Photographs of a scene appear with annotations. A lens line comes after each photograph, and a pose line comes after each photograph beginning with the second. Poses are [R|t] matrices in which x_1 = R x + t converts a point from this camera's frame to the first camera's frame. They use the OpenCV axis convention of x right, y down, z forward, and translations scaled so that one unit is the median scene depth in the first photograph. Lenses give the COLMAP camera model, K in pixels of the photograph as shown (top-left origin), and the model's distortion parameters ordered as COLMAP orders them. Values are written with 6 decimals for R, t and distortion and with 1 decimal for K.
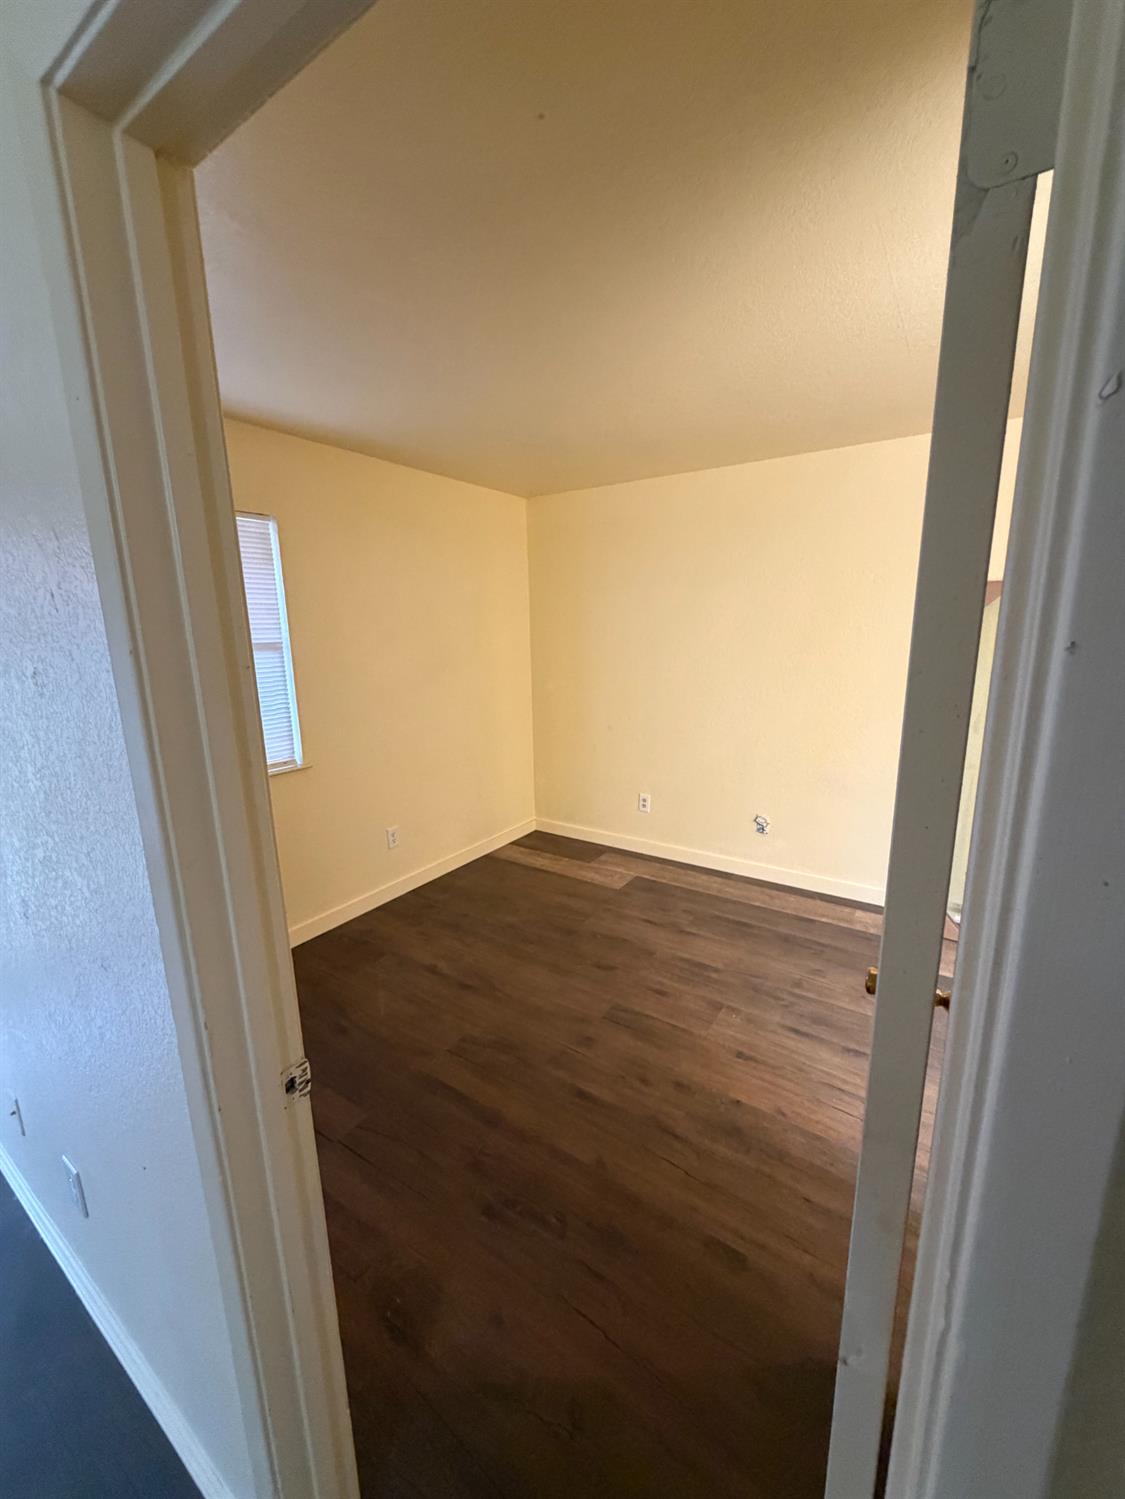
lens RADIAL K [[595.8, 0, 565.1], [0, 595.8, 747.7], [0, 0, 1]] dist [-0.000073, -0.000145]
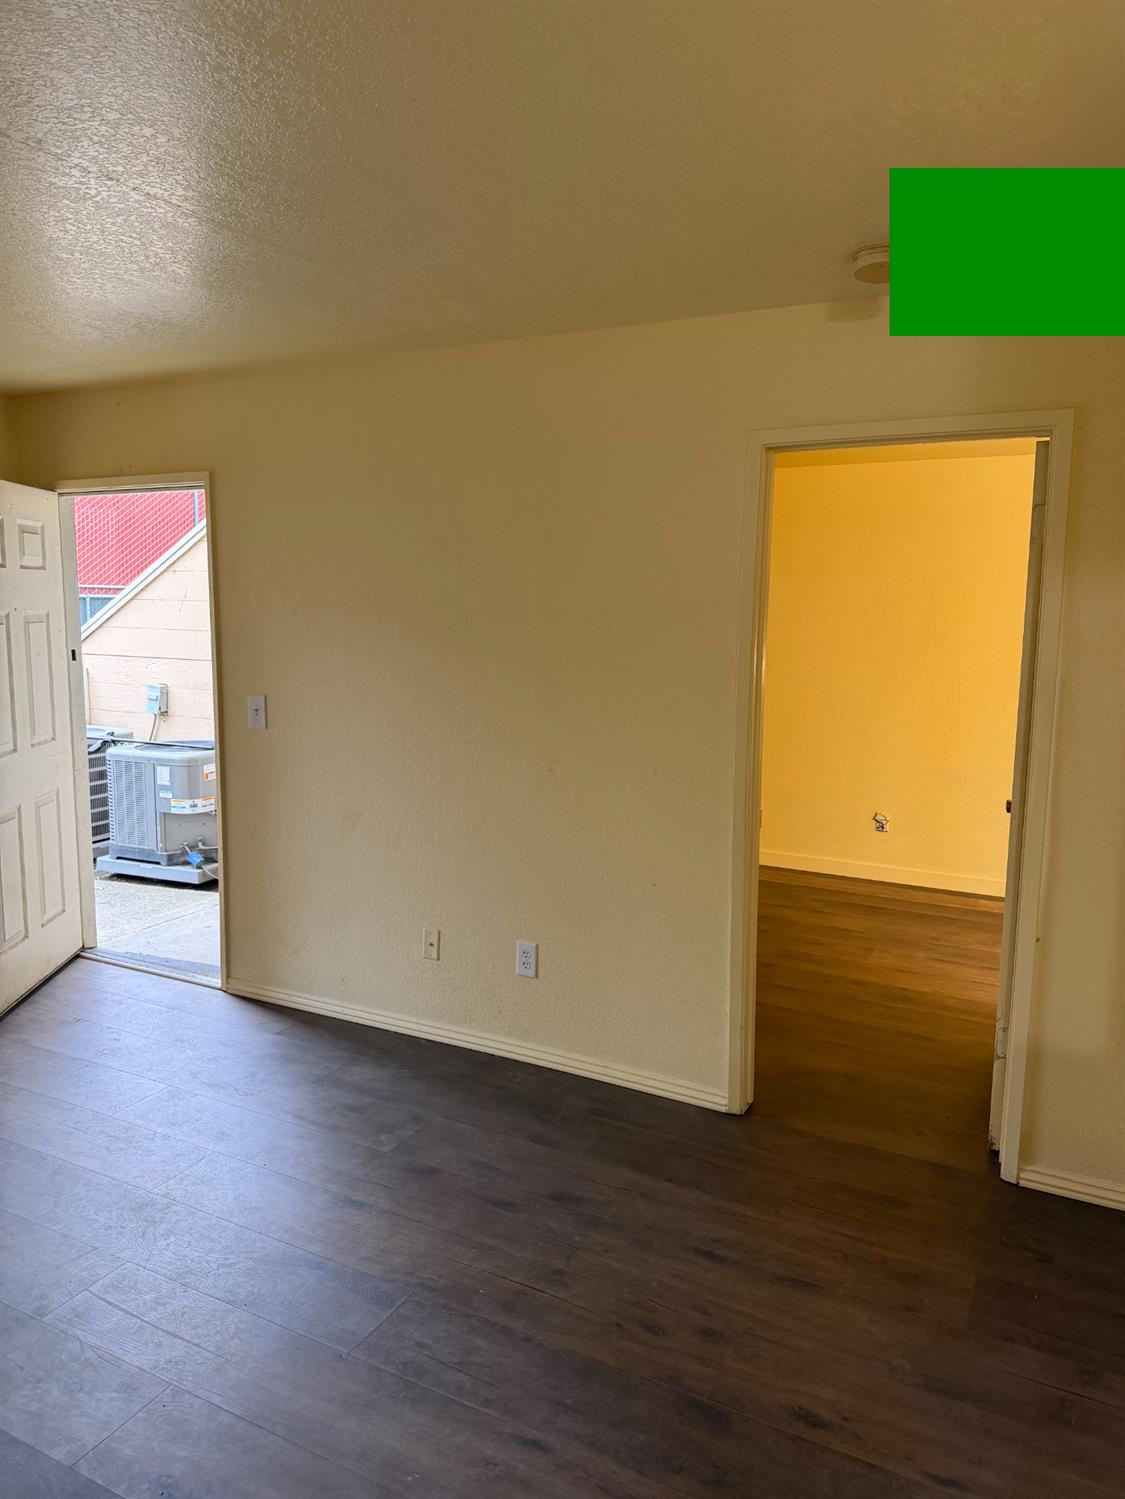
lens RADIAL K [[1051.3, 0, 564.0], [0, 1051.3, 745.8], [0, 0, 1]] dist [0.053553, -0.069563]
pose [[0.993673, 0.013071, 0.111545, -0.491912], [-0.004424, 0.996989, -0.077420, 0.184819], [-0.112221, 0.076437, 0.990739, -0.850563]]
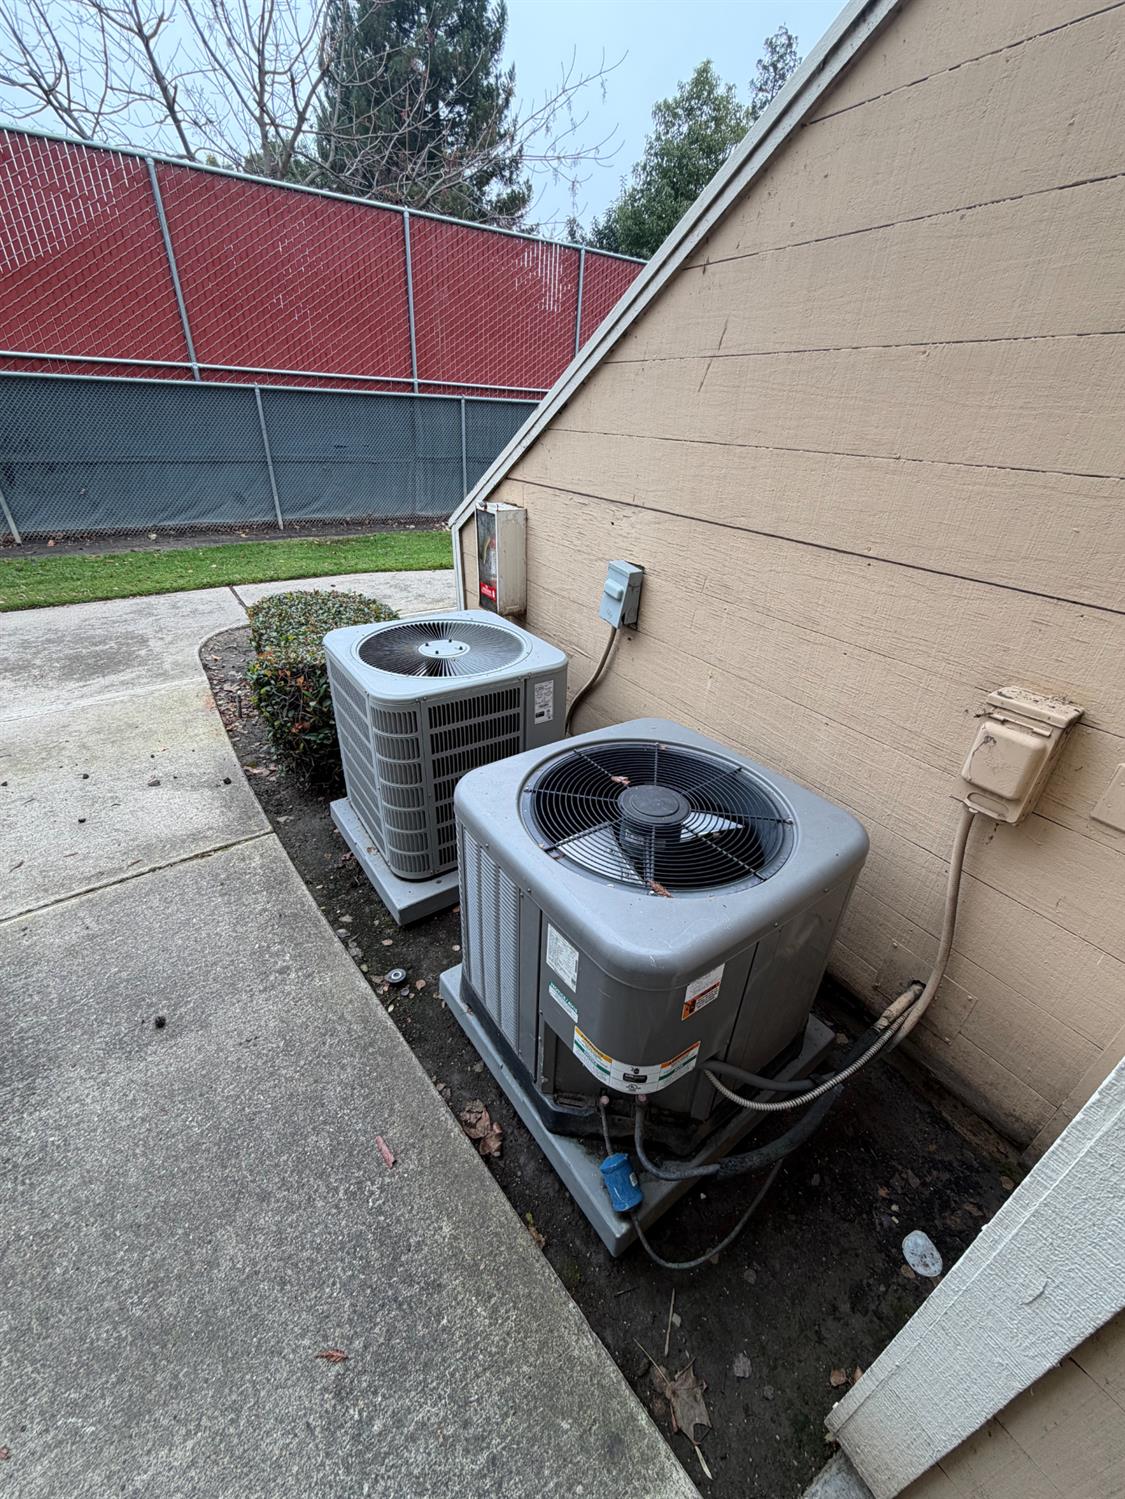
lens RADIAL K [[595.8, 0, 565.1], [0, 595.8, 747.7], [0, 0, 1]] dist [-0.000073, -0.000145]
pose [[0.912719, 0.246583, -0.325793, -0.996283], [-0.141768, 0.938948, 0.313495, -0.184195], [0.383205, -0.239945, 0.891953, 1.185592]]
